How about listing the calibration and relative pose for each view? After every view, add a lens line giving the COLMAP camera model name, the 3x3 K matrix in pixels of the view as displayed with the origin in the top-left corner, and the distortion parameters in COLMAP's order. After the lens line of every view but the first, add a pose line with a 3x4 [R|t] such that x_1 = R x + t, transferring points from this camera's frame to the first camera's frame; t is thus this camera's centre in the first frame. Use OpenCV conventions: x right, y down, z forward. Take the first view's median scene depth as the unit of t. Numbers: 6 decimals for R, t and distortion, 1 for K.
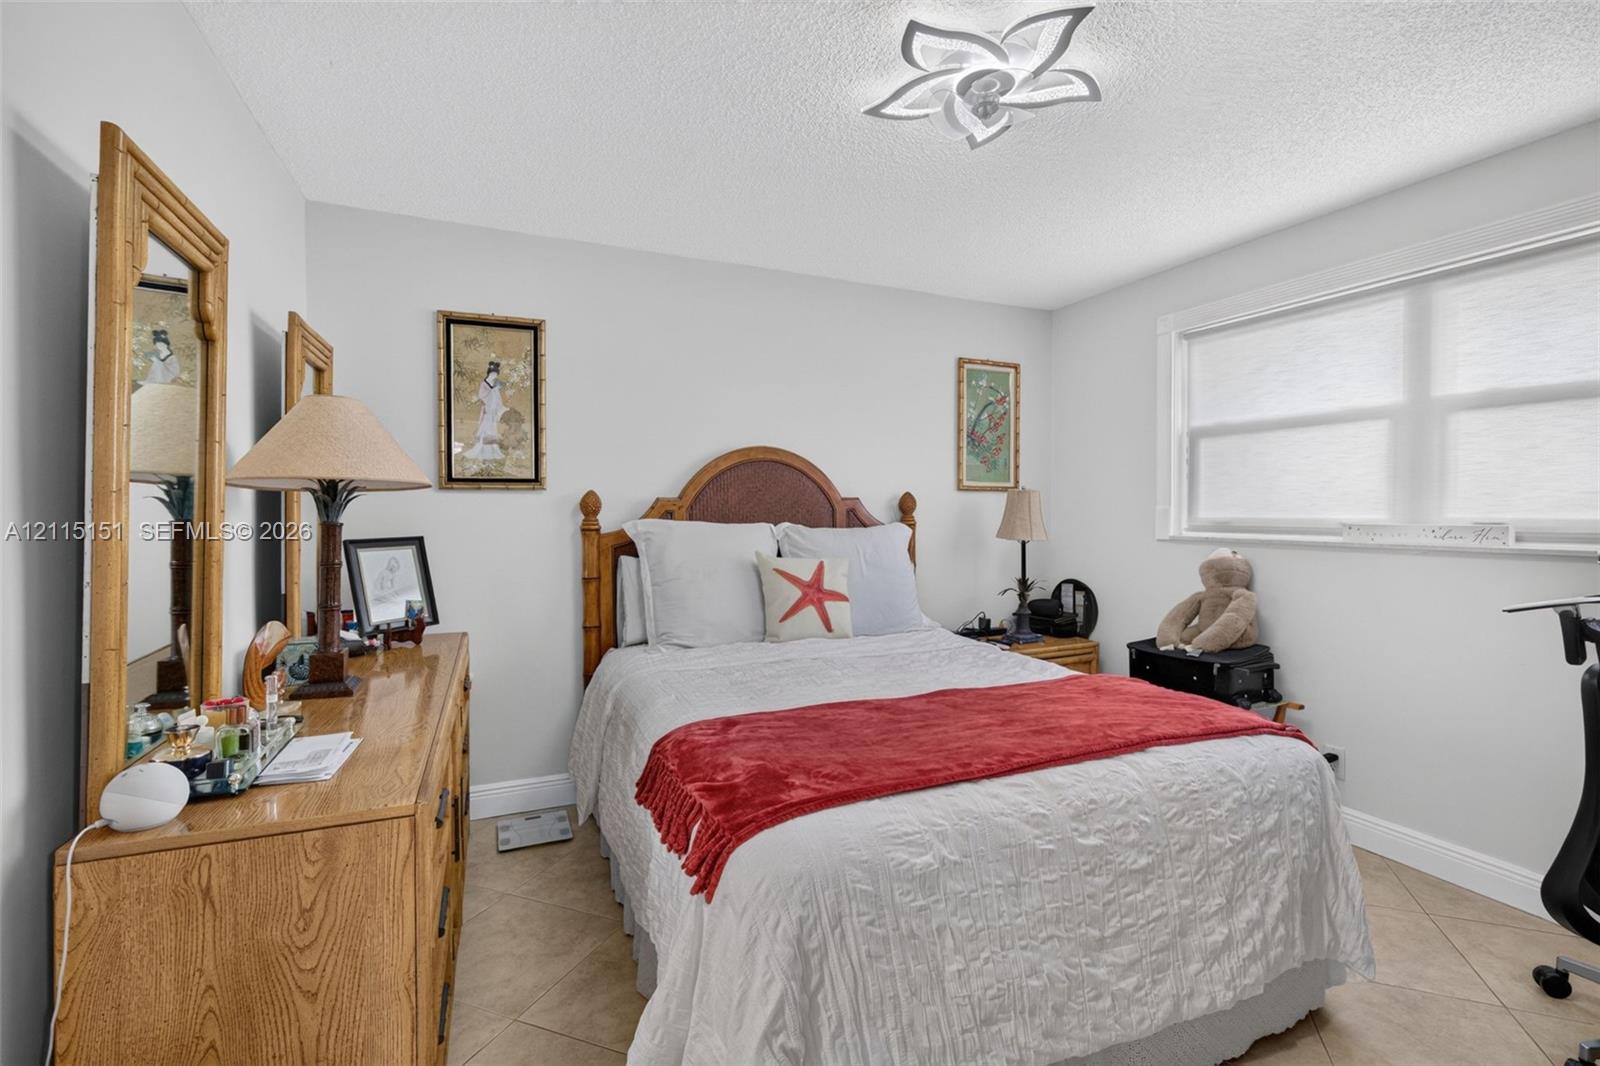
lens RADIAL K [[719.5, 0, 804.9], [0, 719.5, 505.5], [0, 0, 1]] dist [-0.002283, -0.000233]
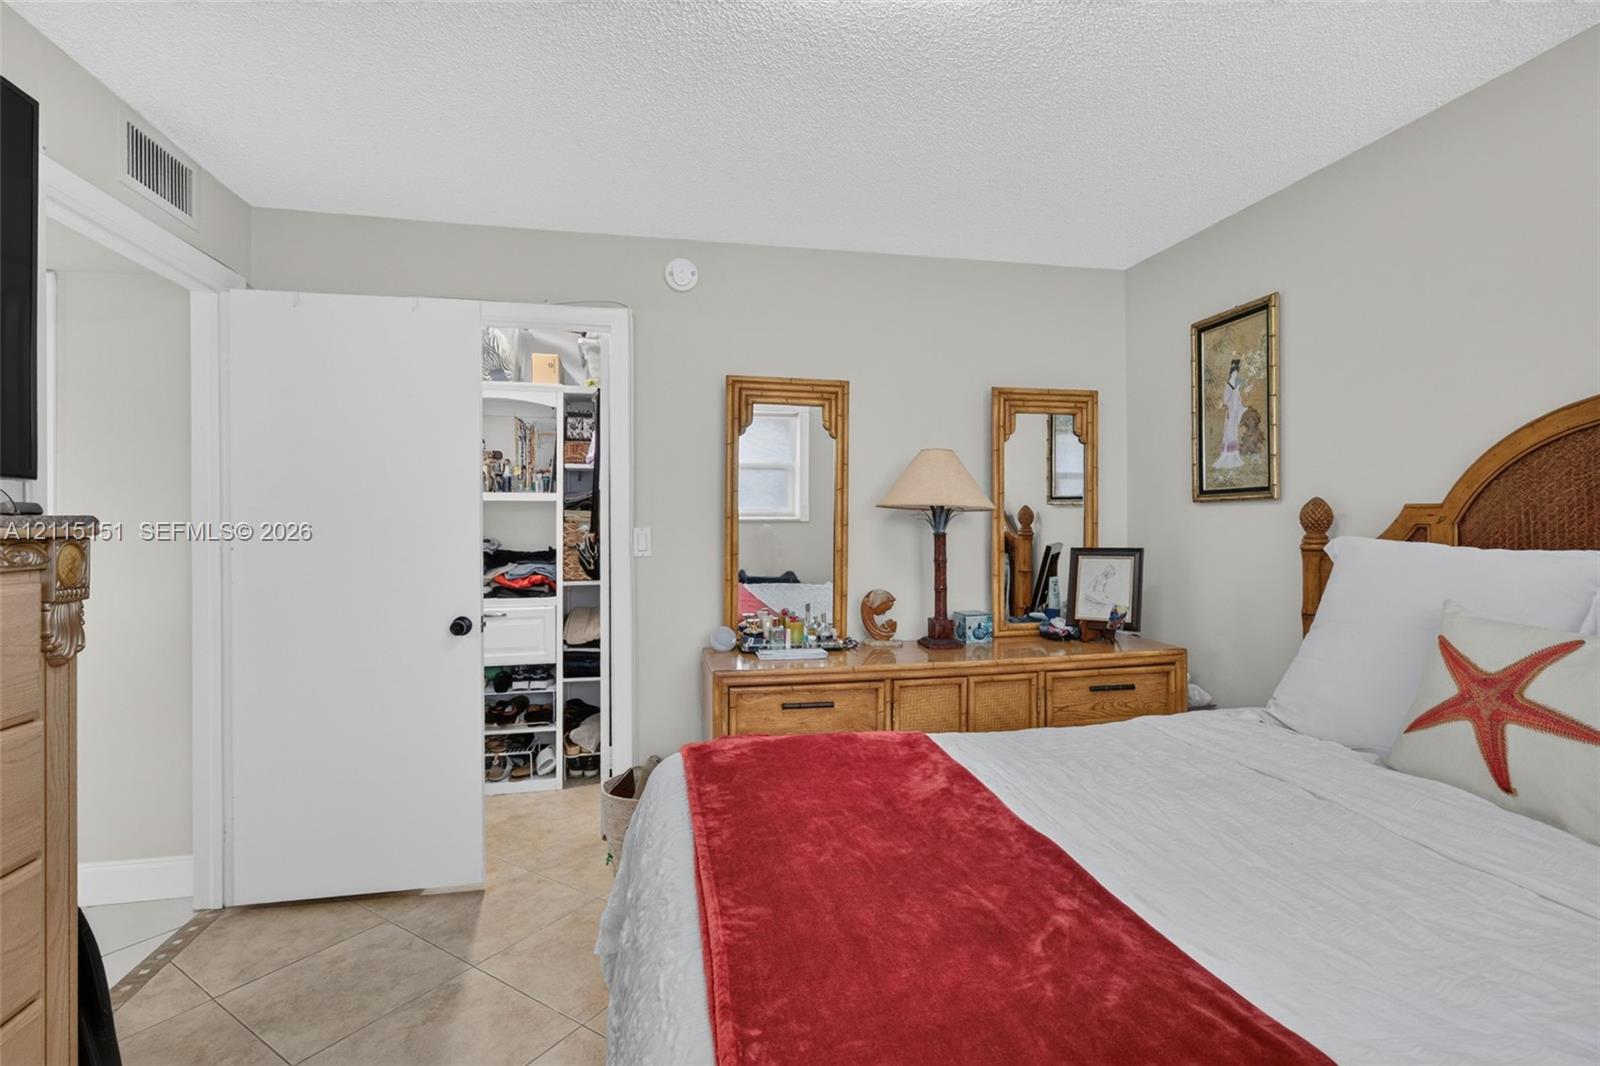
lens RADIAL K [[739.0, 0, 796.9], [0, 739.0, 523.6], [0, 0, 1]] dist [-0.000417, 0.000218]
pose [[-0.218603, 0.000933, -0.975813, 0.592092], [0.008815, 0.999961, -0.001019, 0.002180], [0.975774, -0.008825, -0.218602, 0.665216]]
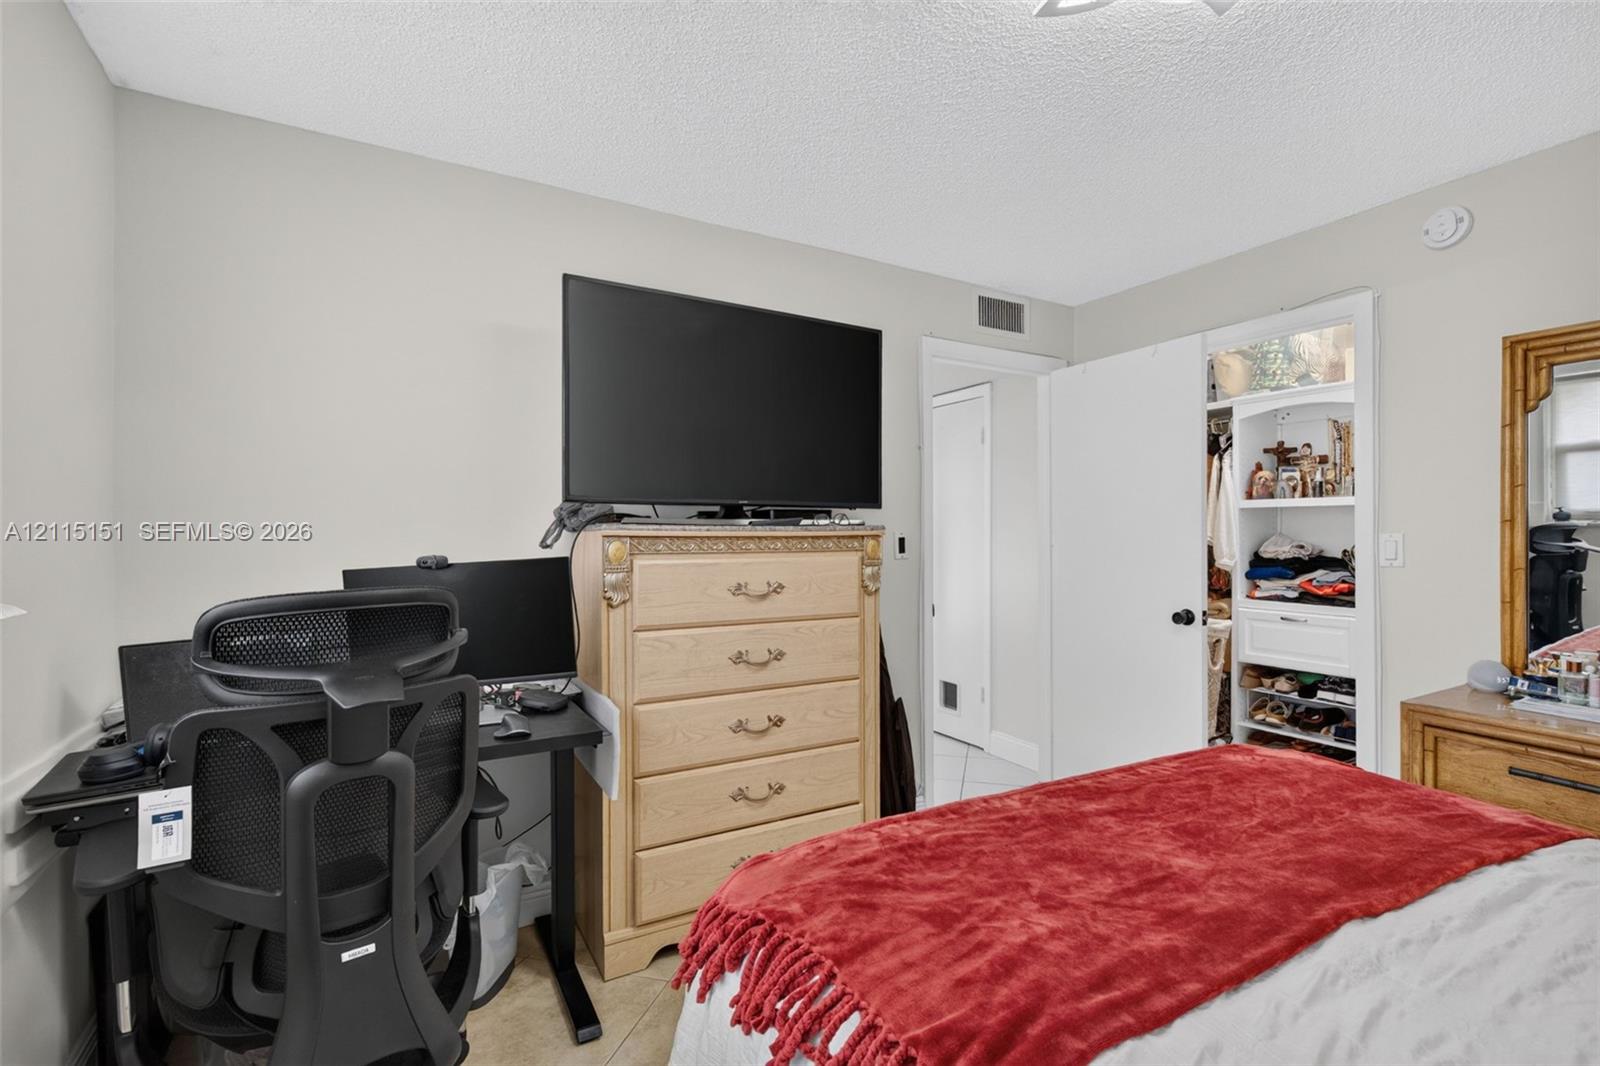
lens RADIAL K [[725.0, 0, 800.0], [0, 725.0, 533.0], [0, 0, 1]] dist [-0.000012, -0.000225]
pose [[-0.996669, 0.001883, -0.081531, 0.438625], [0.002176, 0.999991, -0.003505, 0.005376], [0.081523, -0.003671, -0.996665, 1.033711]]
